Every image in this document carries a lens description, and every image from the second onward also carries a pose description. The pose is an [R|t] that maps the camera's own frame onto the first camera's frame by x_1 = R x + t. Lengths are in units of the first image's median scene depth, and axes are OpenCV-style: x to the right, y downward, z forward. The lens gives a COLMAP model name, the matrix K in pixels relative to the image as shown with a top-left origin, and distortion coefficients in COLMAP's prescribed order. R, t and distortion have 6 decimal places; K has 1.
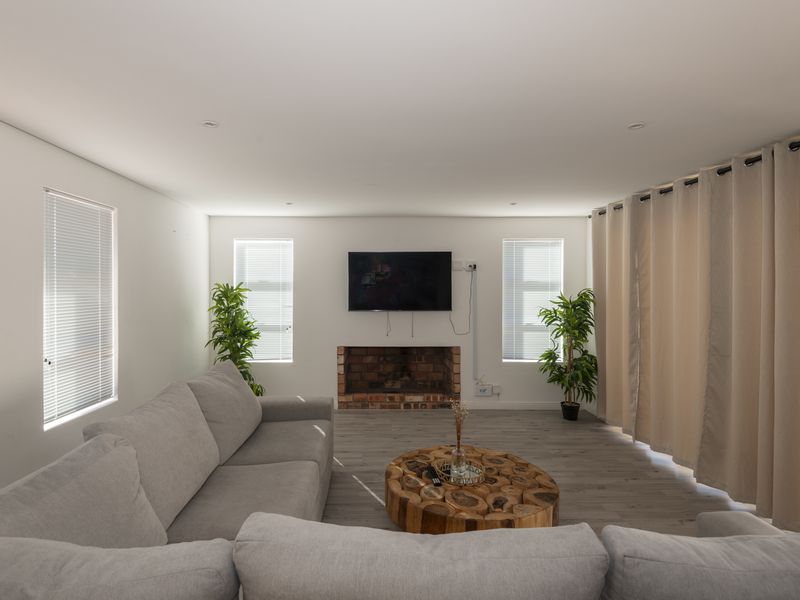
lens RADIAL K [[406.7, 0, 403.7], [0, 406.7, 296.1], [0, 0, 1]] dist [0.030880, -0.024065]
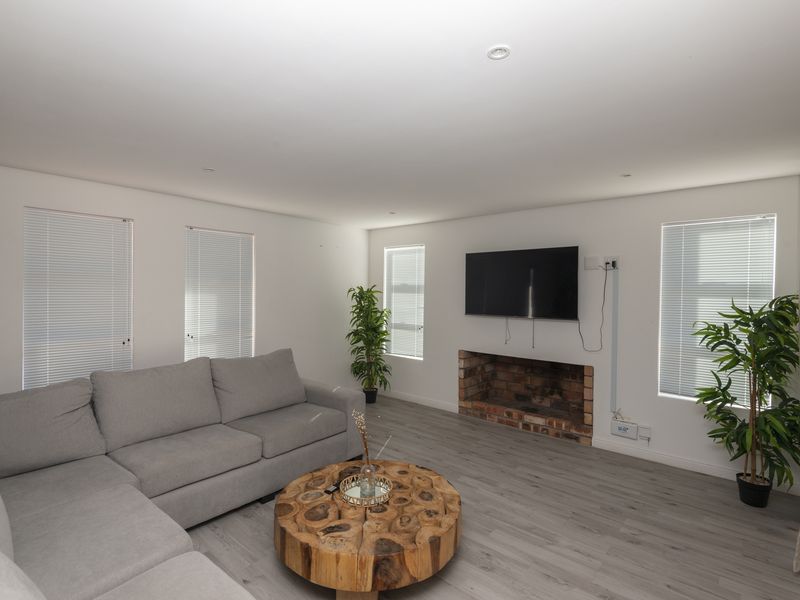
lens RADIAL K [[406.7, 0, 403.7], [0, 406.7, 296.1], [0, 0, 1]] dist [0.030880, -0.024065]
pose [[0.754421, 0.015548, -0.656206, 0.381830], [-0.017977, 0.999834, 0.003022, -0.007439], [0.656144, 0.009517, 0.754576, 0.165514]]
